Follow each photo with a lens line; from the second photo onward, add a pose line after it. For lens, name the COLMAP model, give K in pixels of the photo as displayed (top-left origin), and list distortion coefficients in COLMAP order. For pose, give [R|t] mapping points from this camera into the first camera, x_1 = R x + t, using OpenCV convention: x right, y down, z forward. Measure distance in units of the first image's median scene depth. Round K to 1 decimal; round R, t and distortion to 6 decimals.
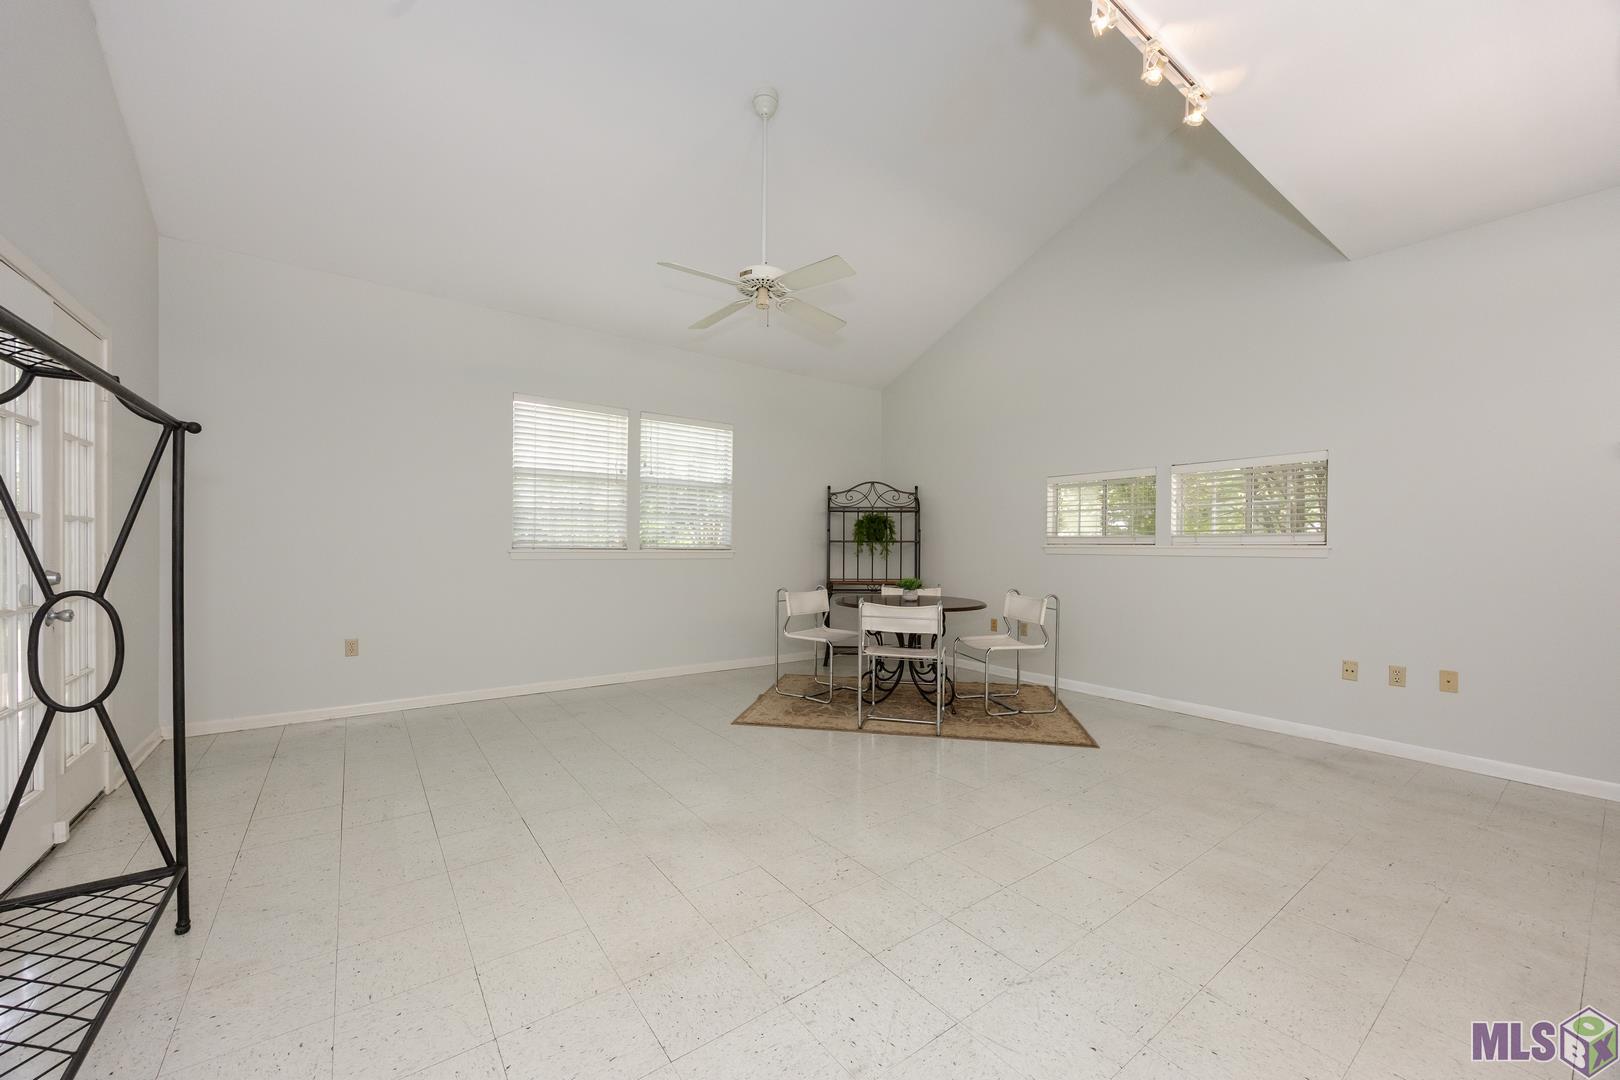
lens RADIAL K [[622.3, 0, 816.8], [0, 622.3, 544.6], [0, 0, 1]] dist [-0.002727, -0.000150]
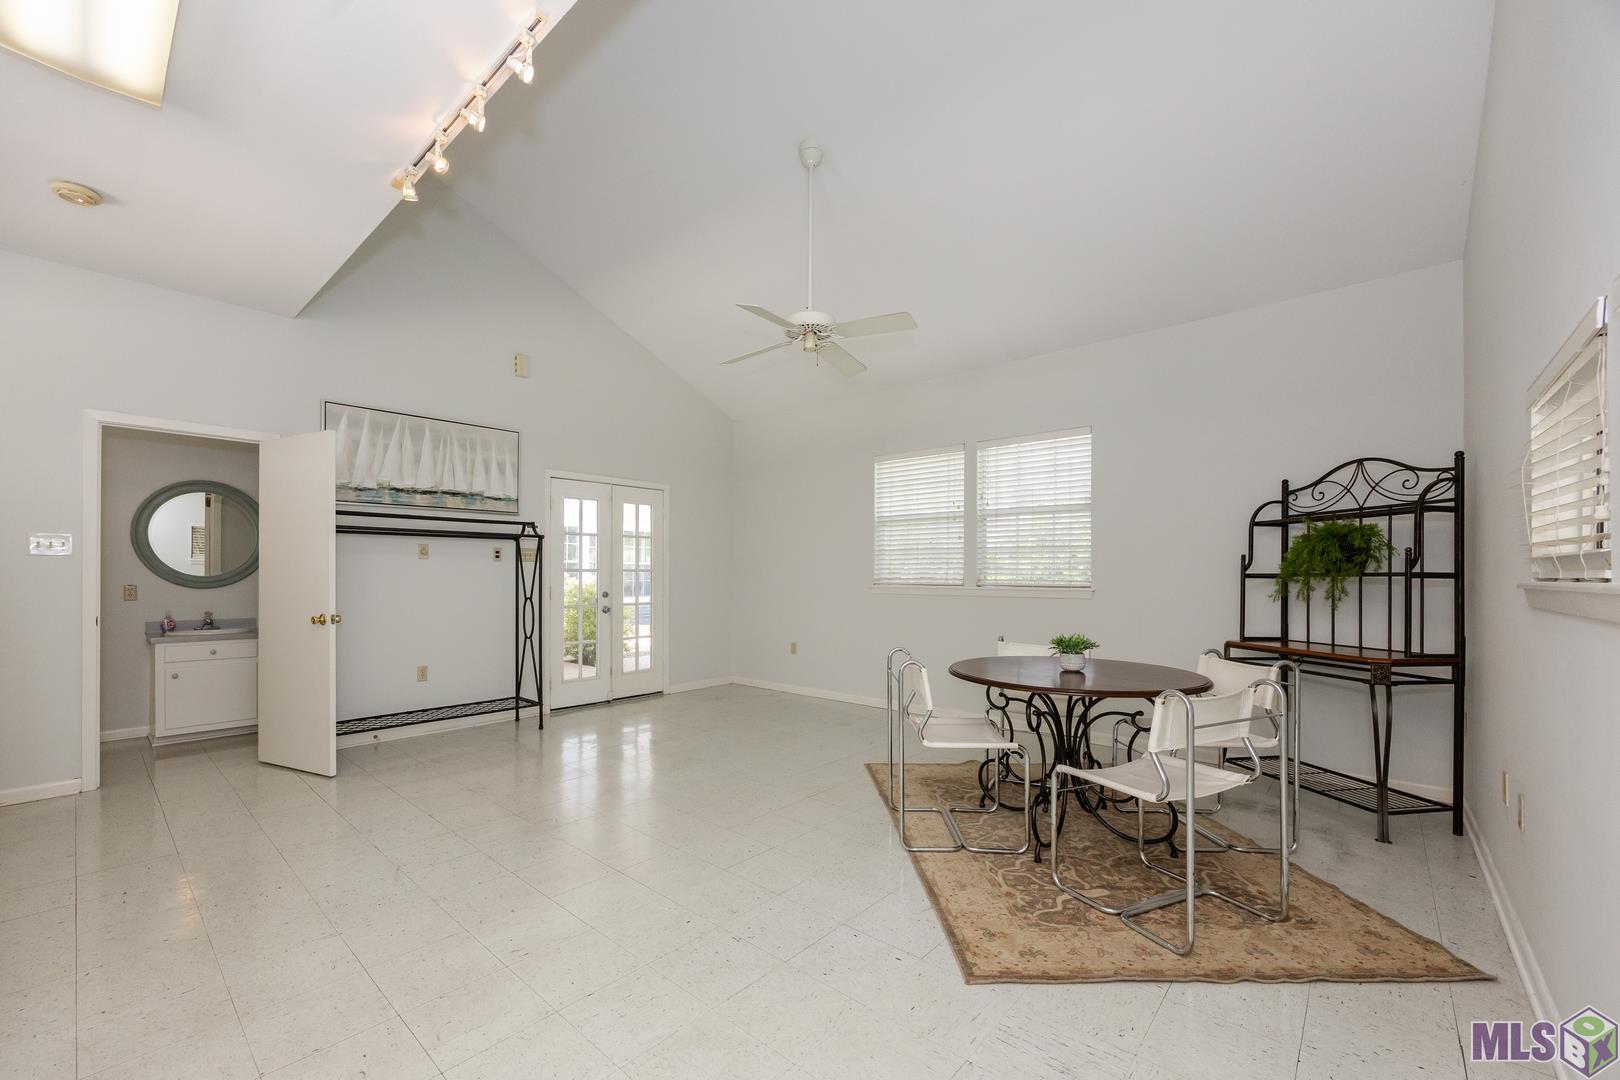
lens RADIAL K [[646.7, 0, 767.9], [0, 646.7, 573.4], [0, 0, 1]] dist [-0.001624, -0.000105]
pose [[0.181710, -0.012718, -0.983270, 0.634462], [0.000641, 0.999918, -0.012814, 0.000797], [0.983352, 0.001698, 0.181703, 0.500821]]
